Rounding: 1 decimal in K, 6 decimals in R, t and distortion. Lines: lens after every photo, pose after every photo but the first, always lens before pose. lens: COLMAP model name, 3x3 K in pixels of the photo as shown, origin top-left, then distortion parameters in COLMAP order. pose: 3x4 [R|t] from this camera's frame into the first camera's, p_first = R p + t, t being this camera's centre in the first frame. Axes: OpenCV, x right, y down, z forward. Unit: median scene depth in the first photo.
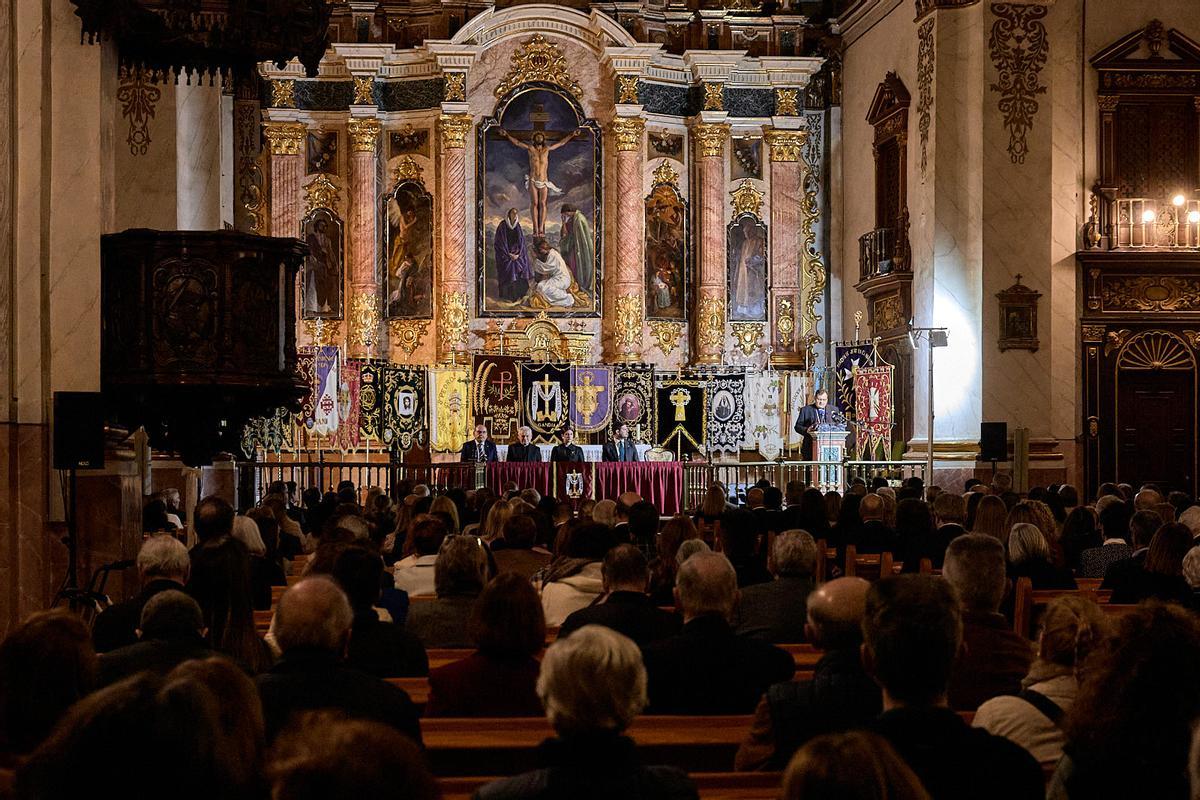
lens RADIAL K [[2383.7, 0, 600.0], [0, 2383.7, 400.0], [0, 0, 1]] dist [0.020306, -0.087655]
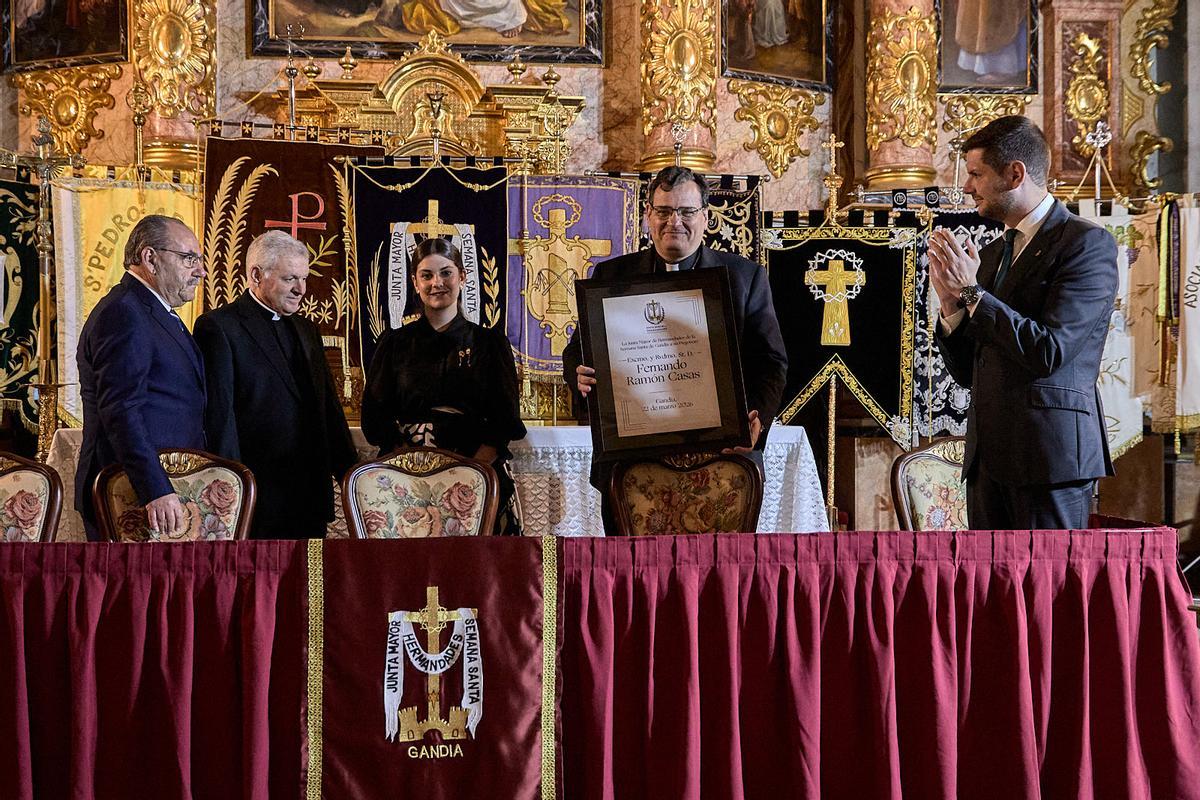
lens RADIAL K [[2383.7, 0, 600.0], [0, 2383.7, 400.0], [0, 0, 1]] dist [0.020306, -0.087655]
pose [[0.999996, -0.000232, -0.002637, 0.001147], [0.000278, 0.999848, 0.017451, 0.010451], [0.002632, -0.017451, 0.999844, 0.660494]]
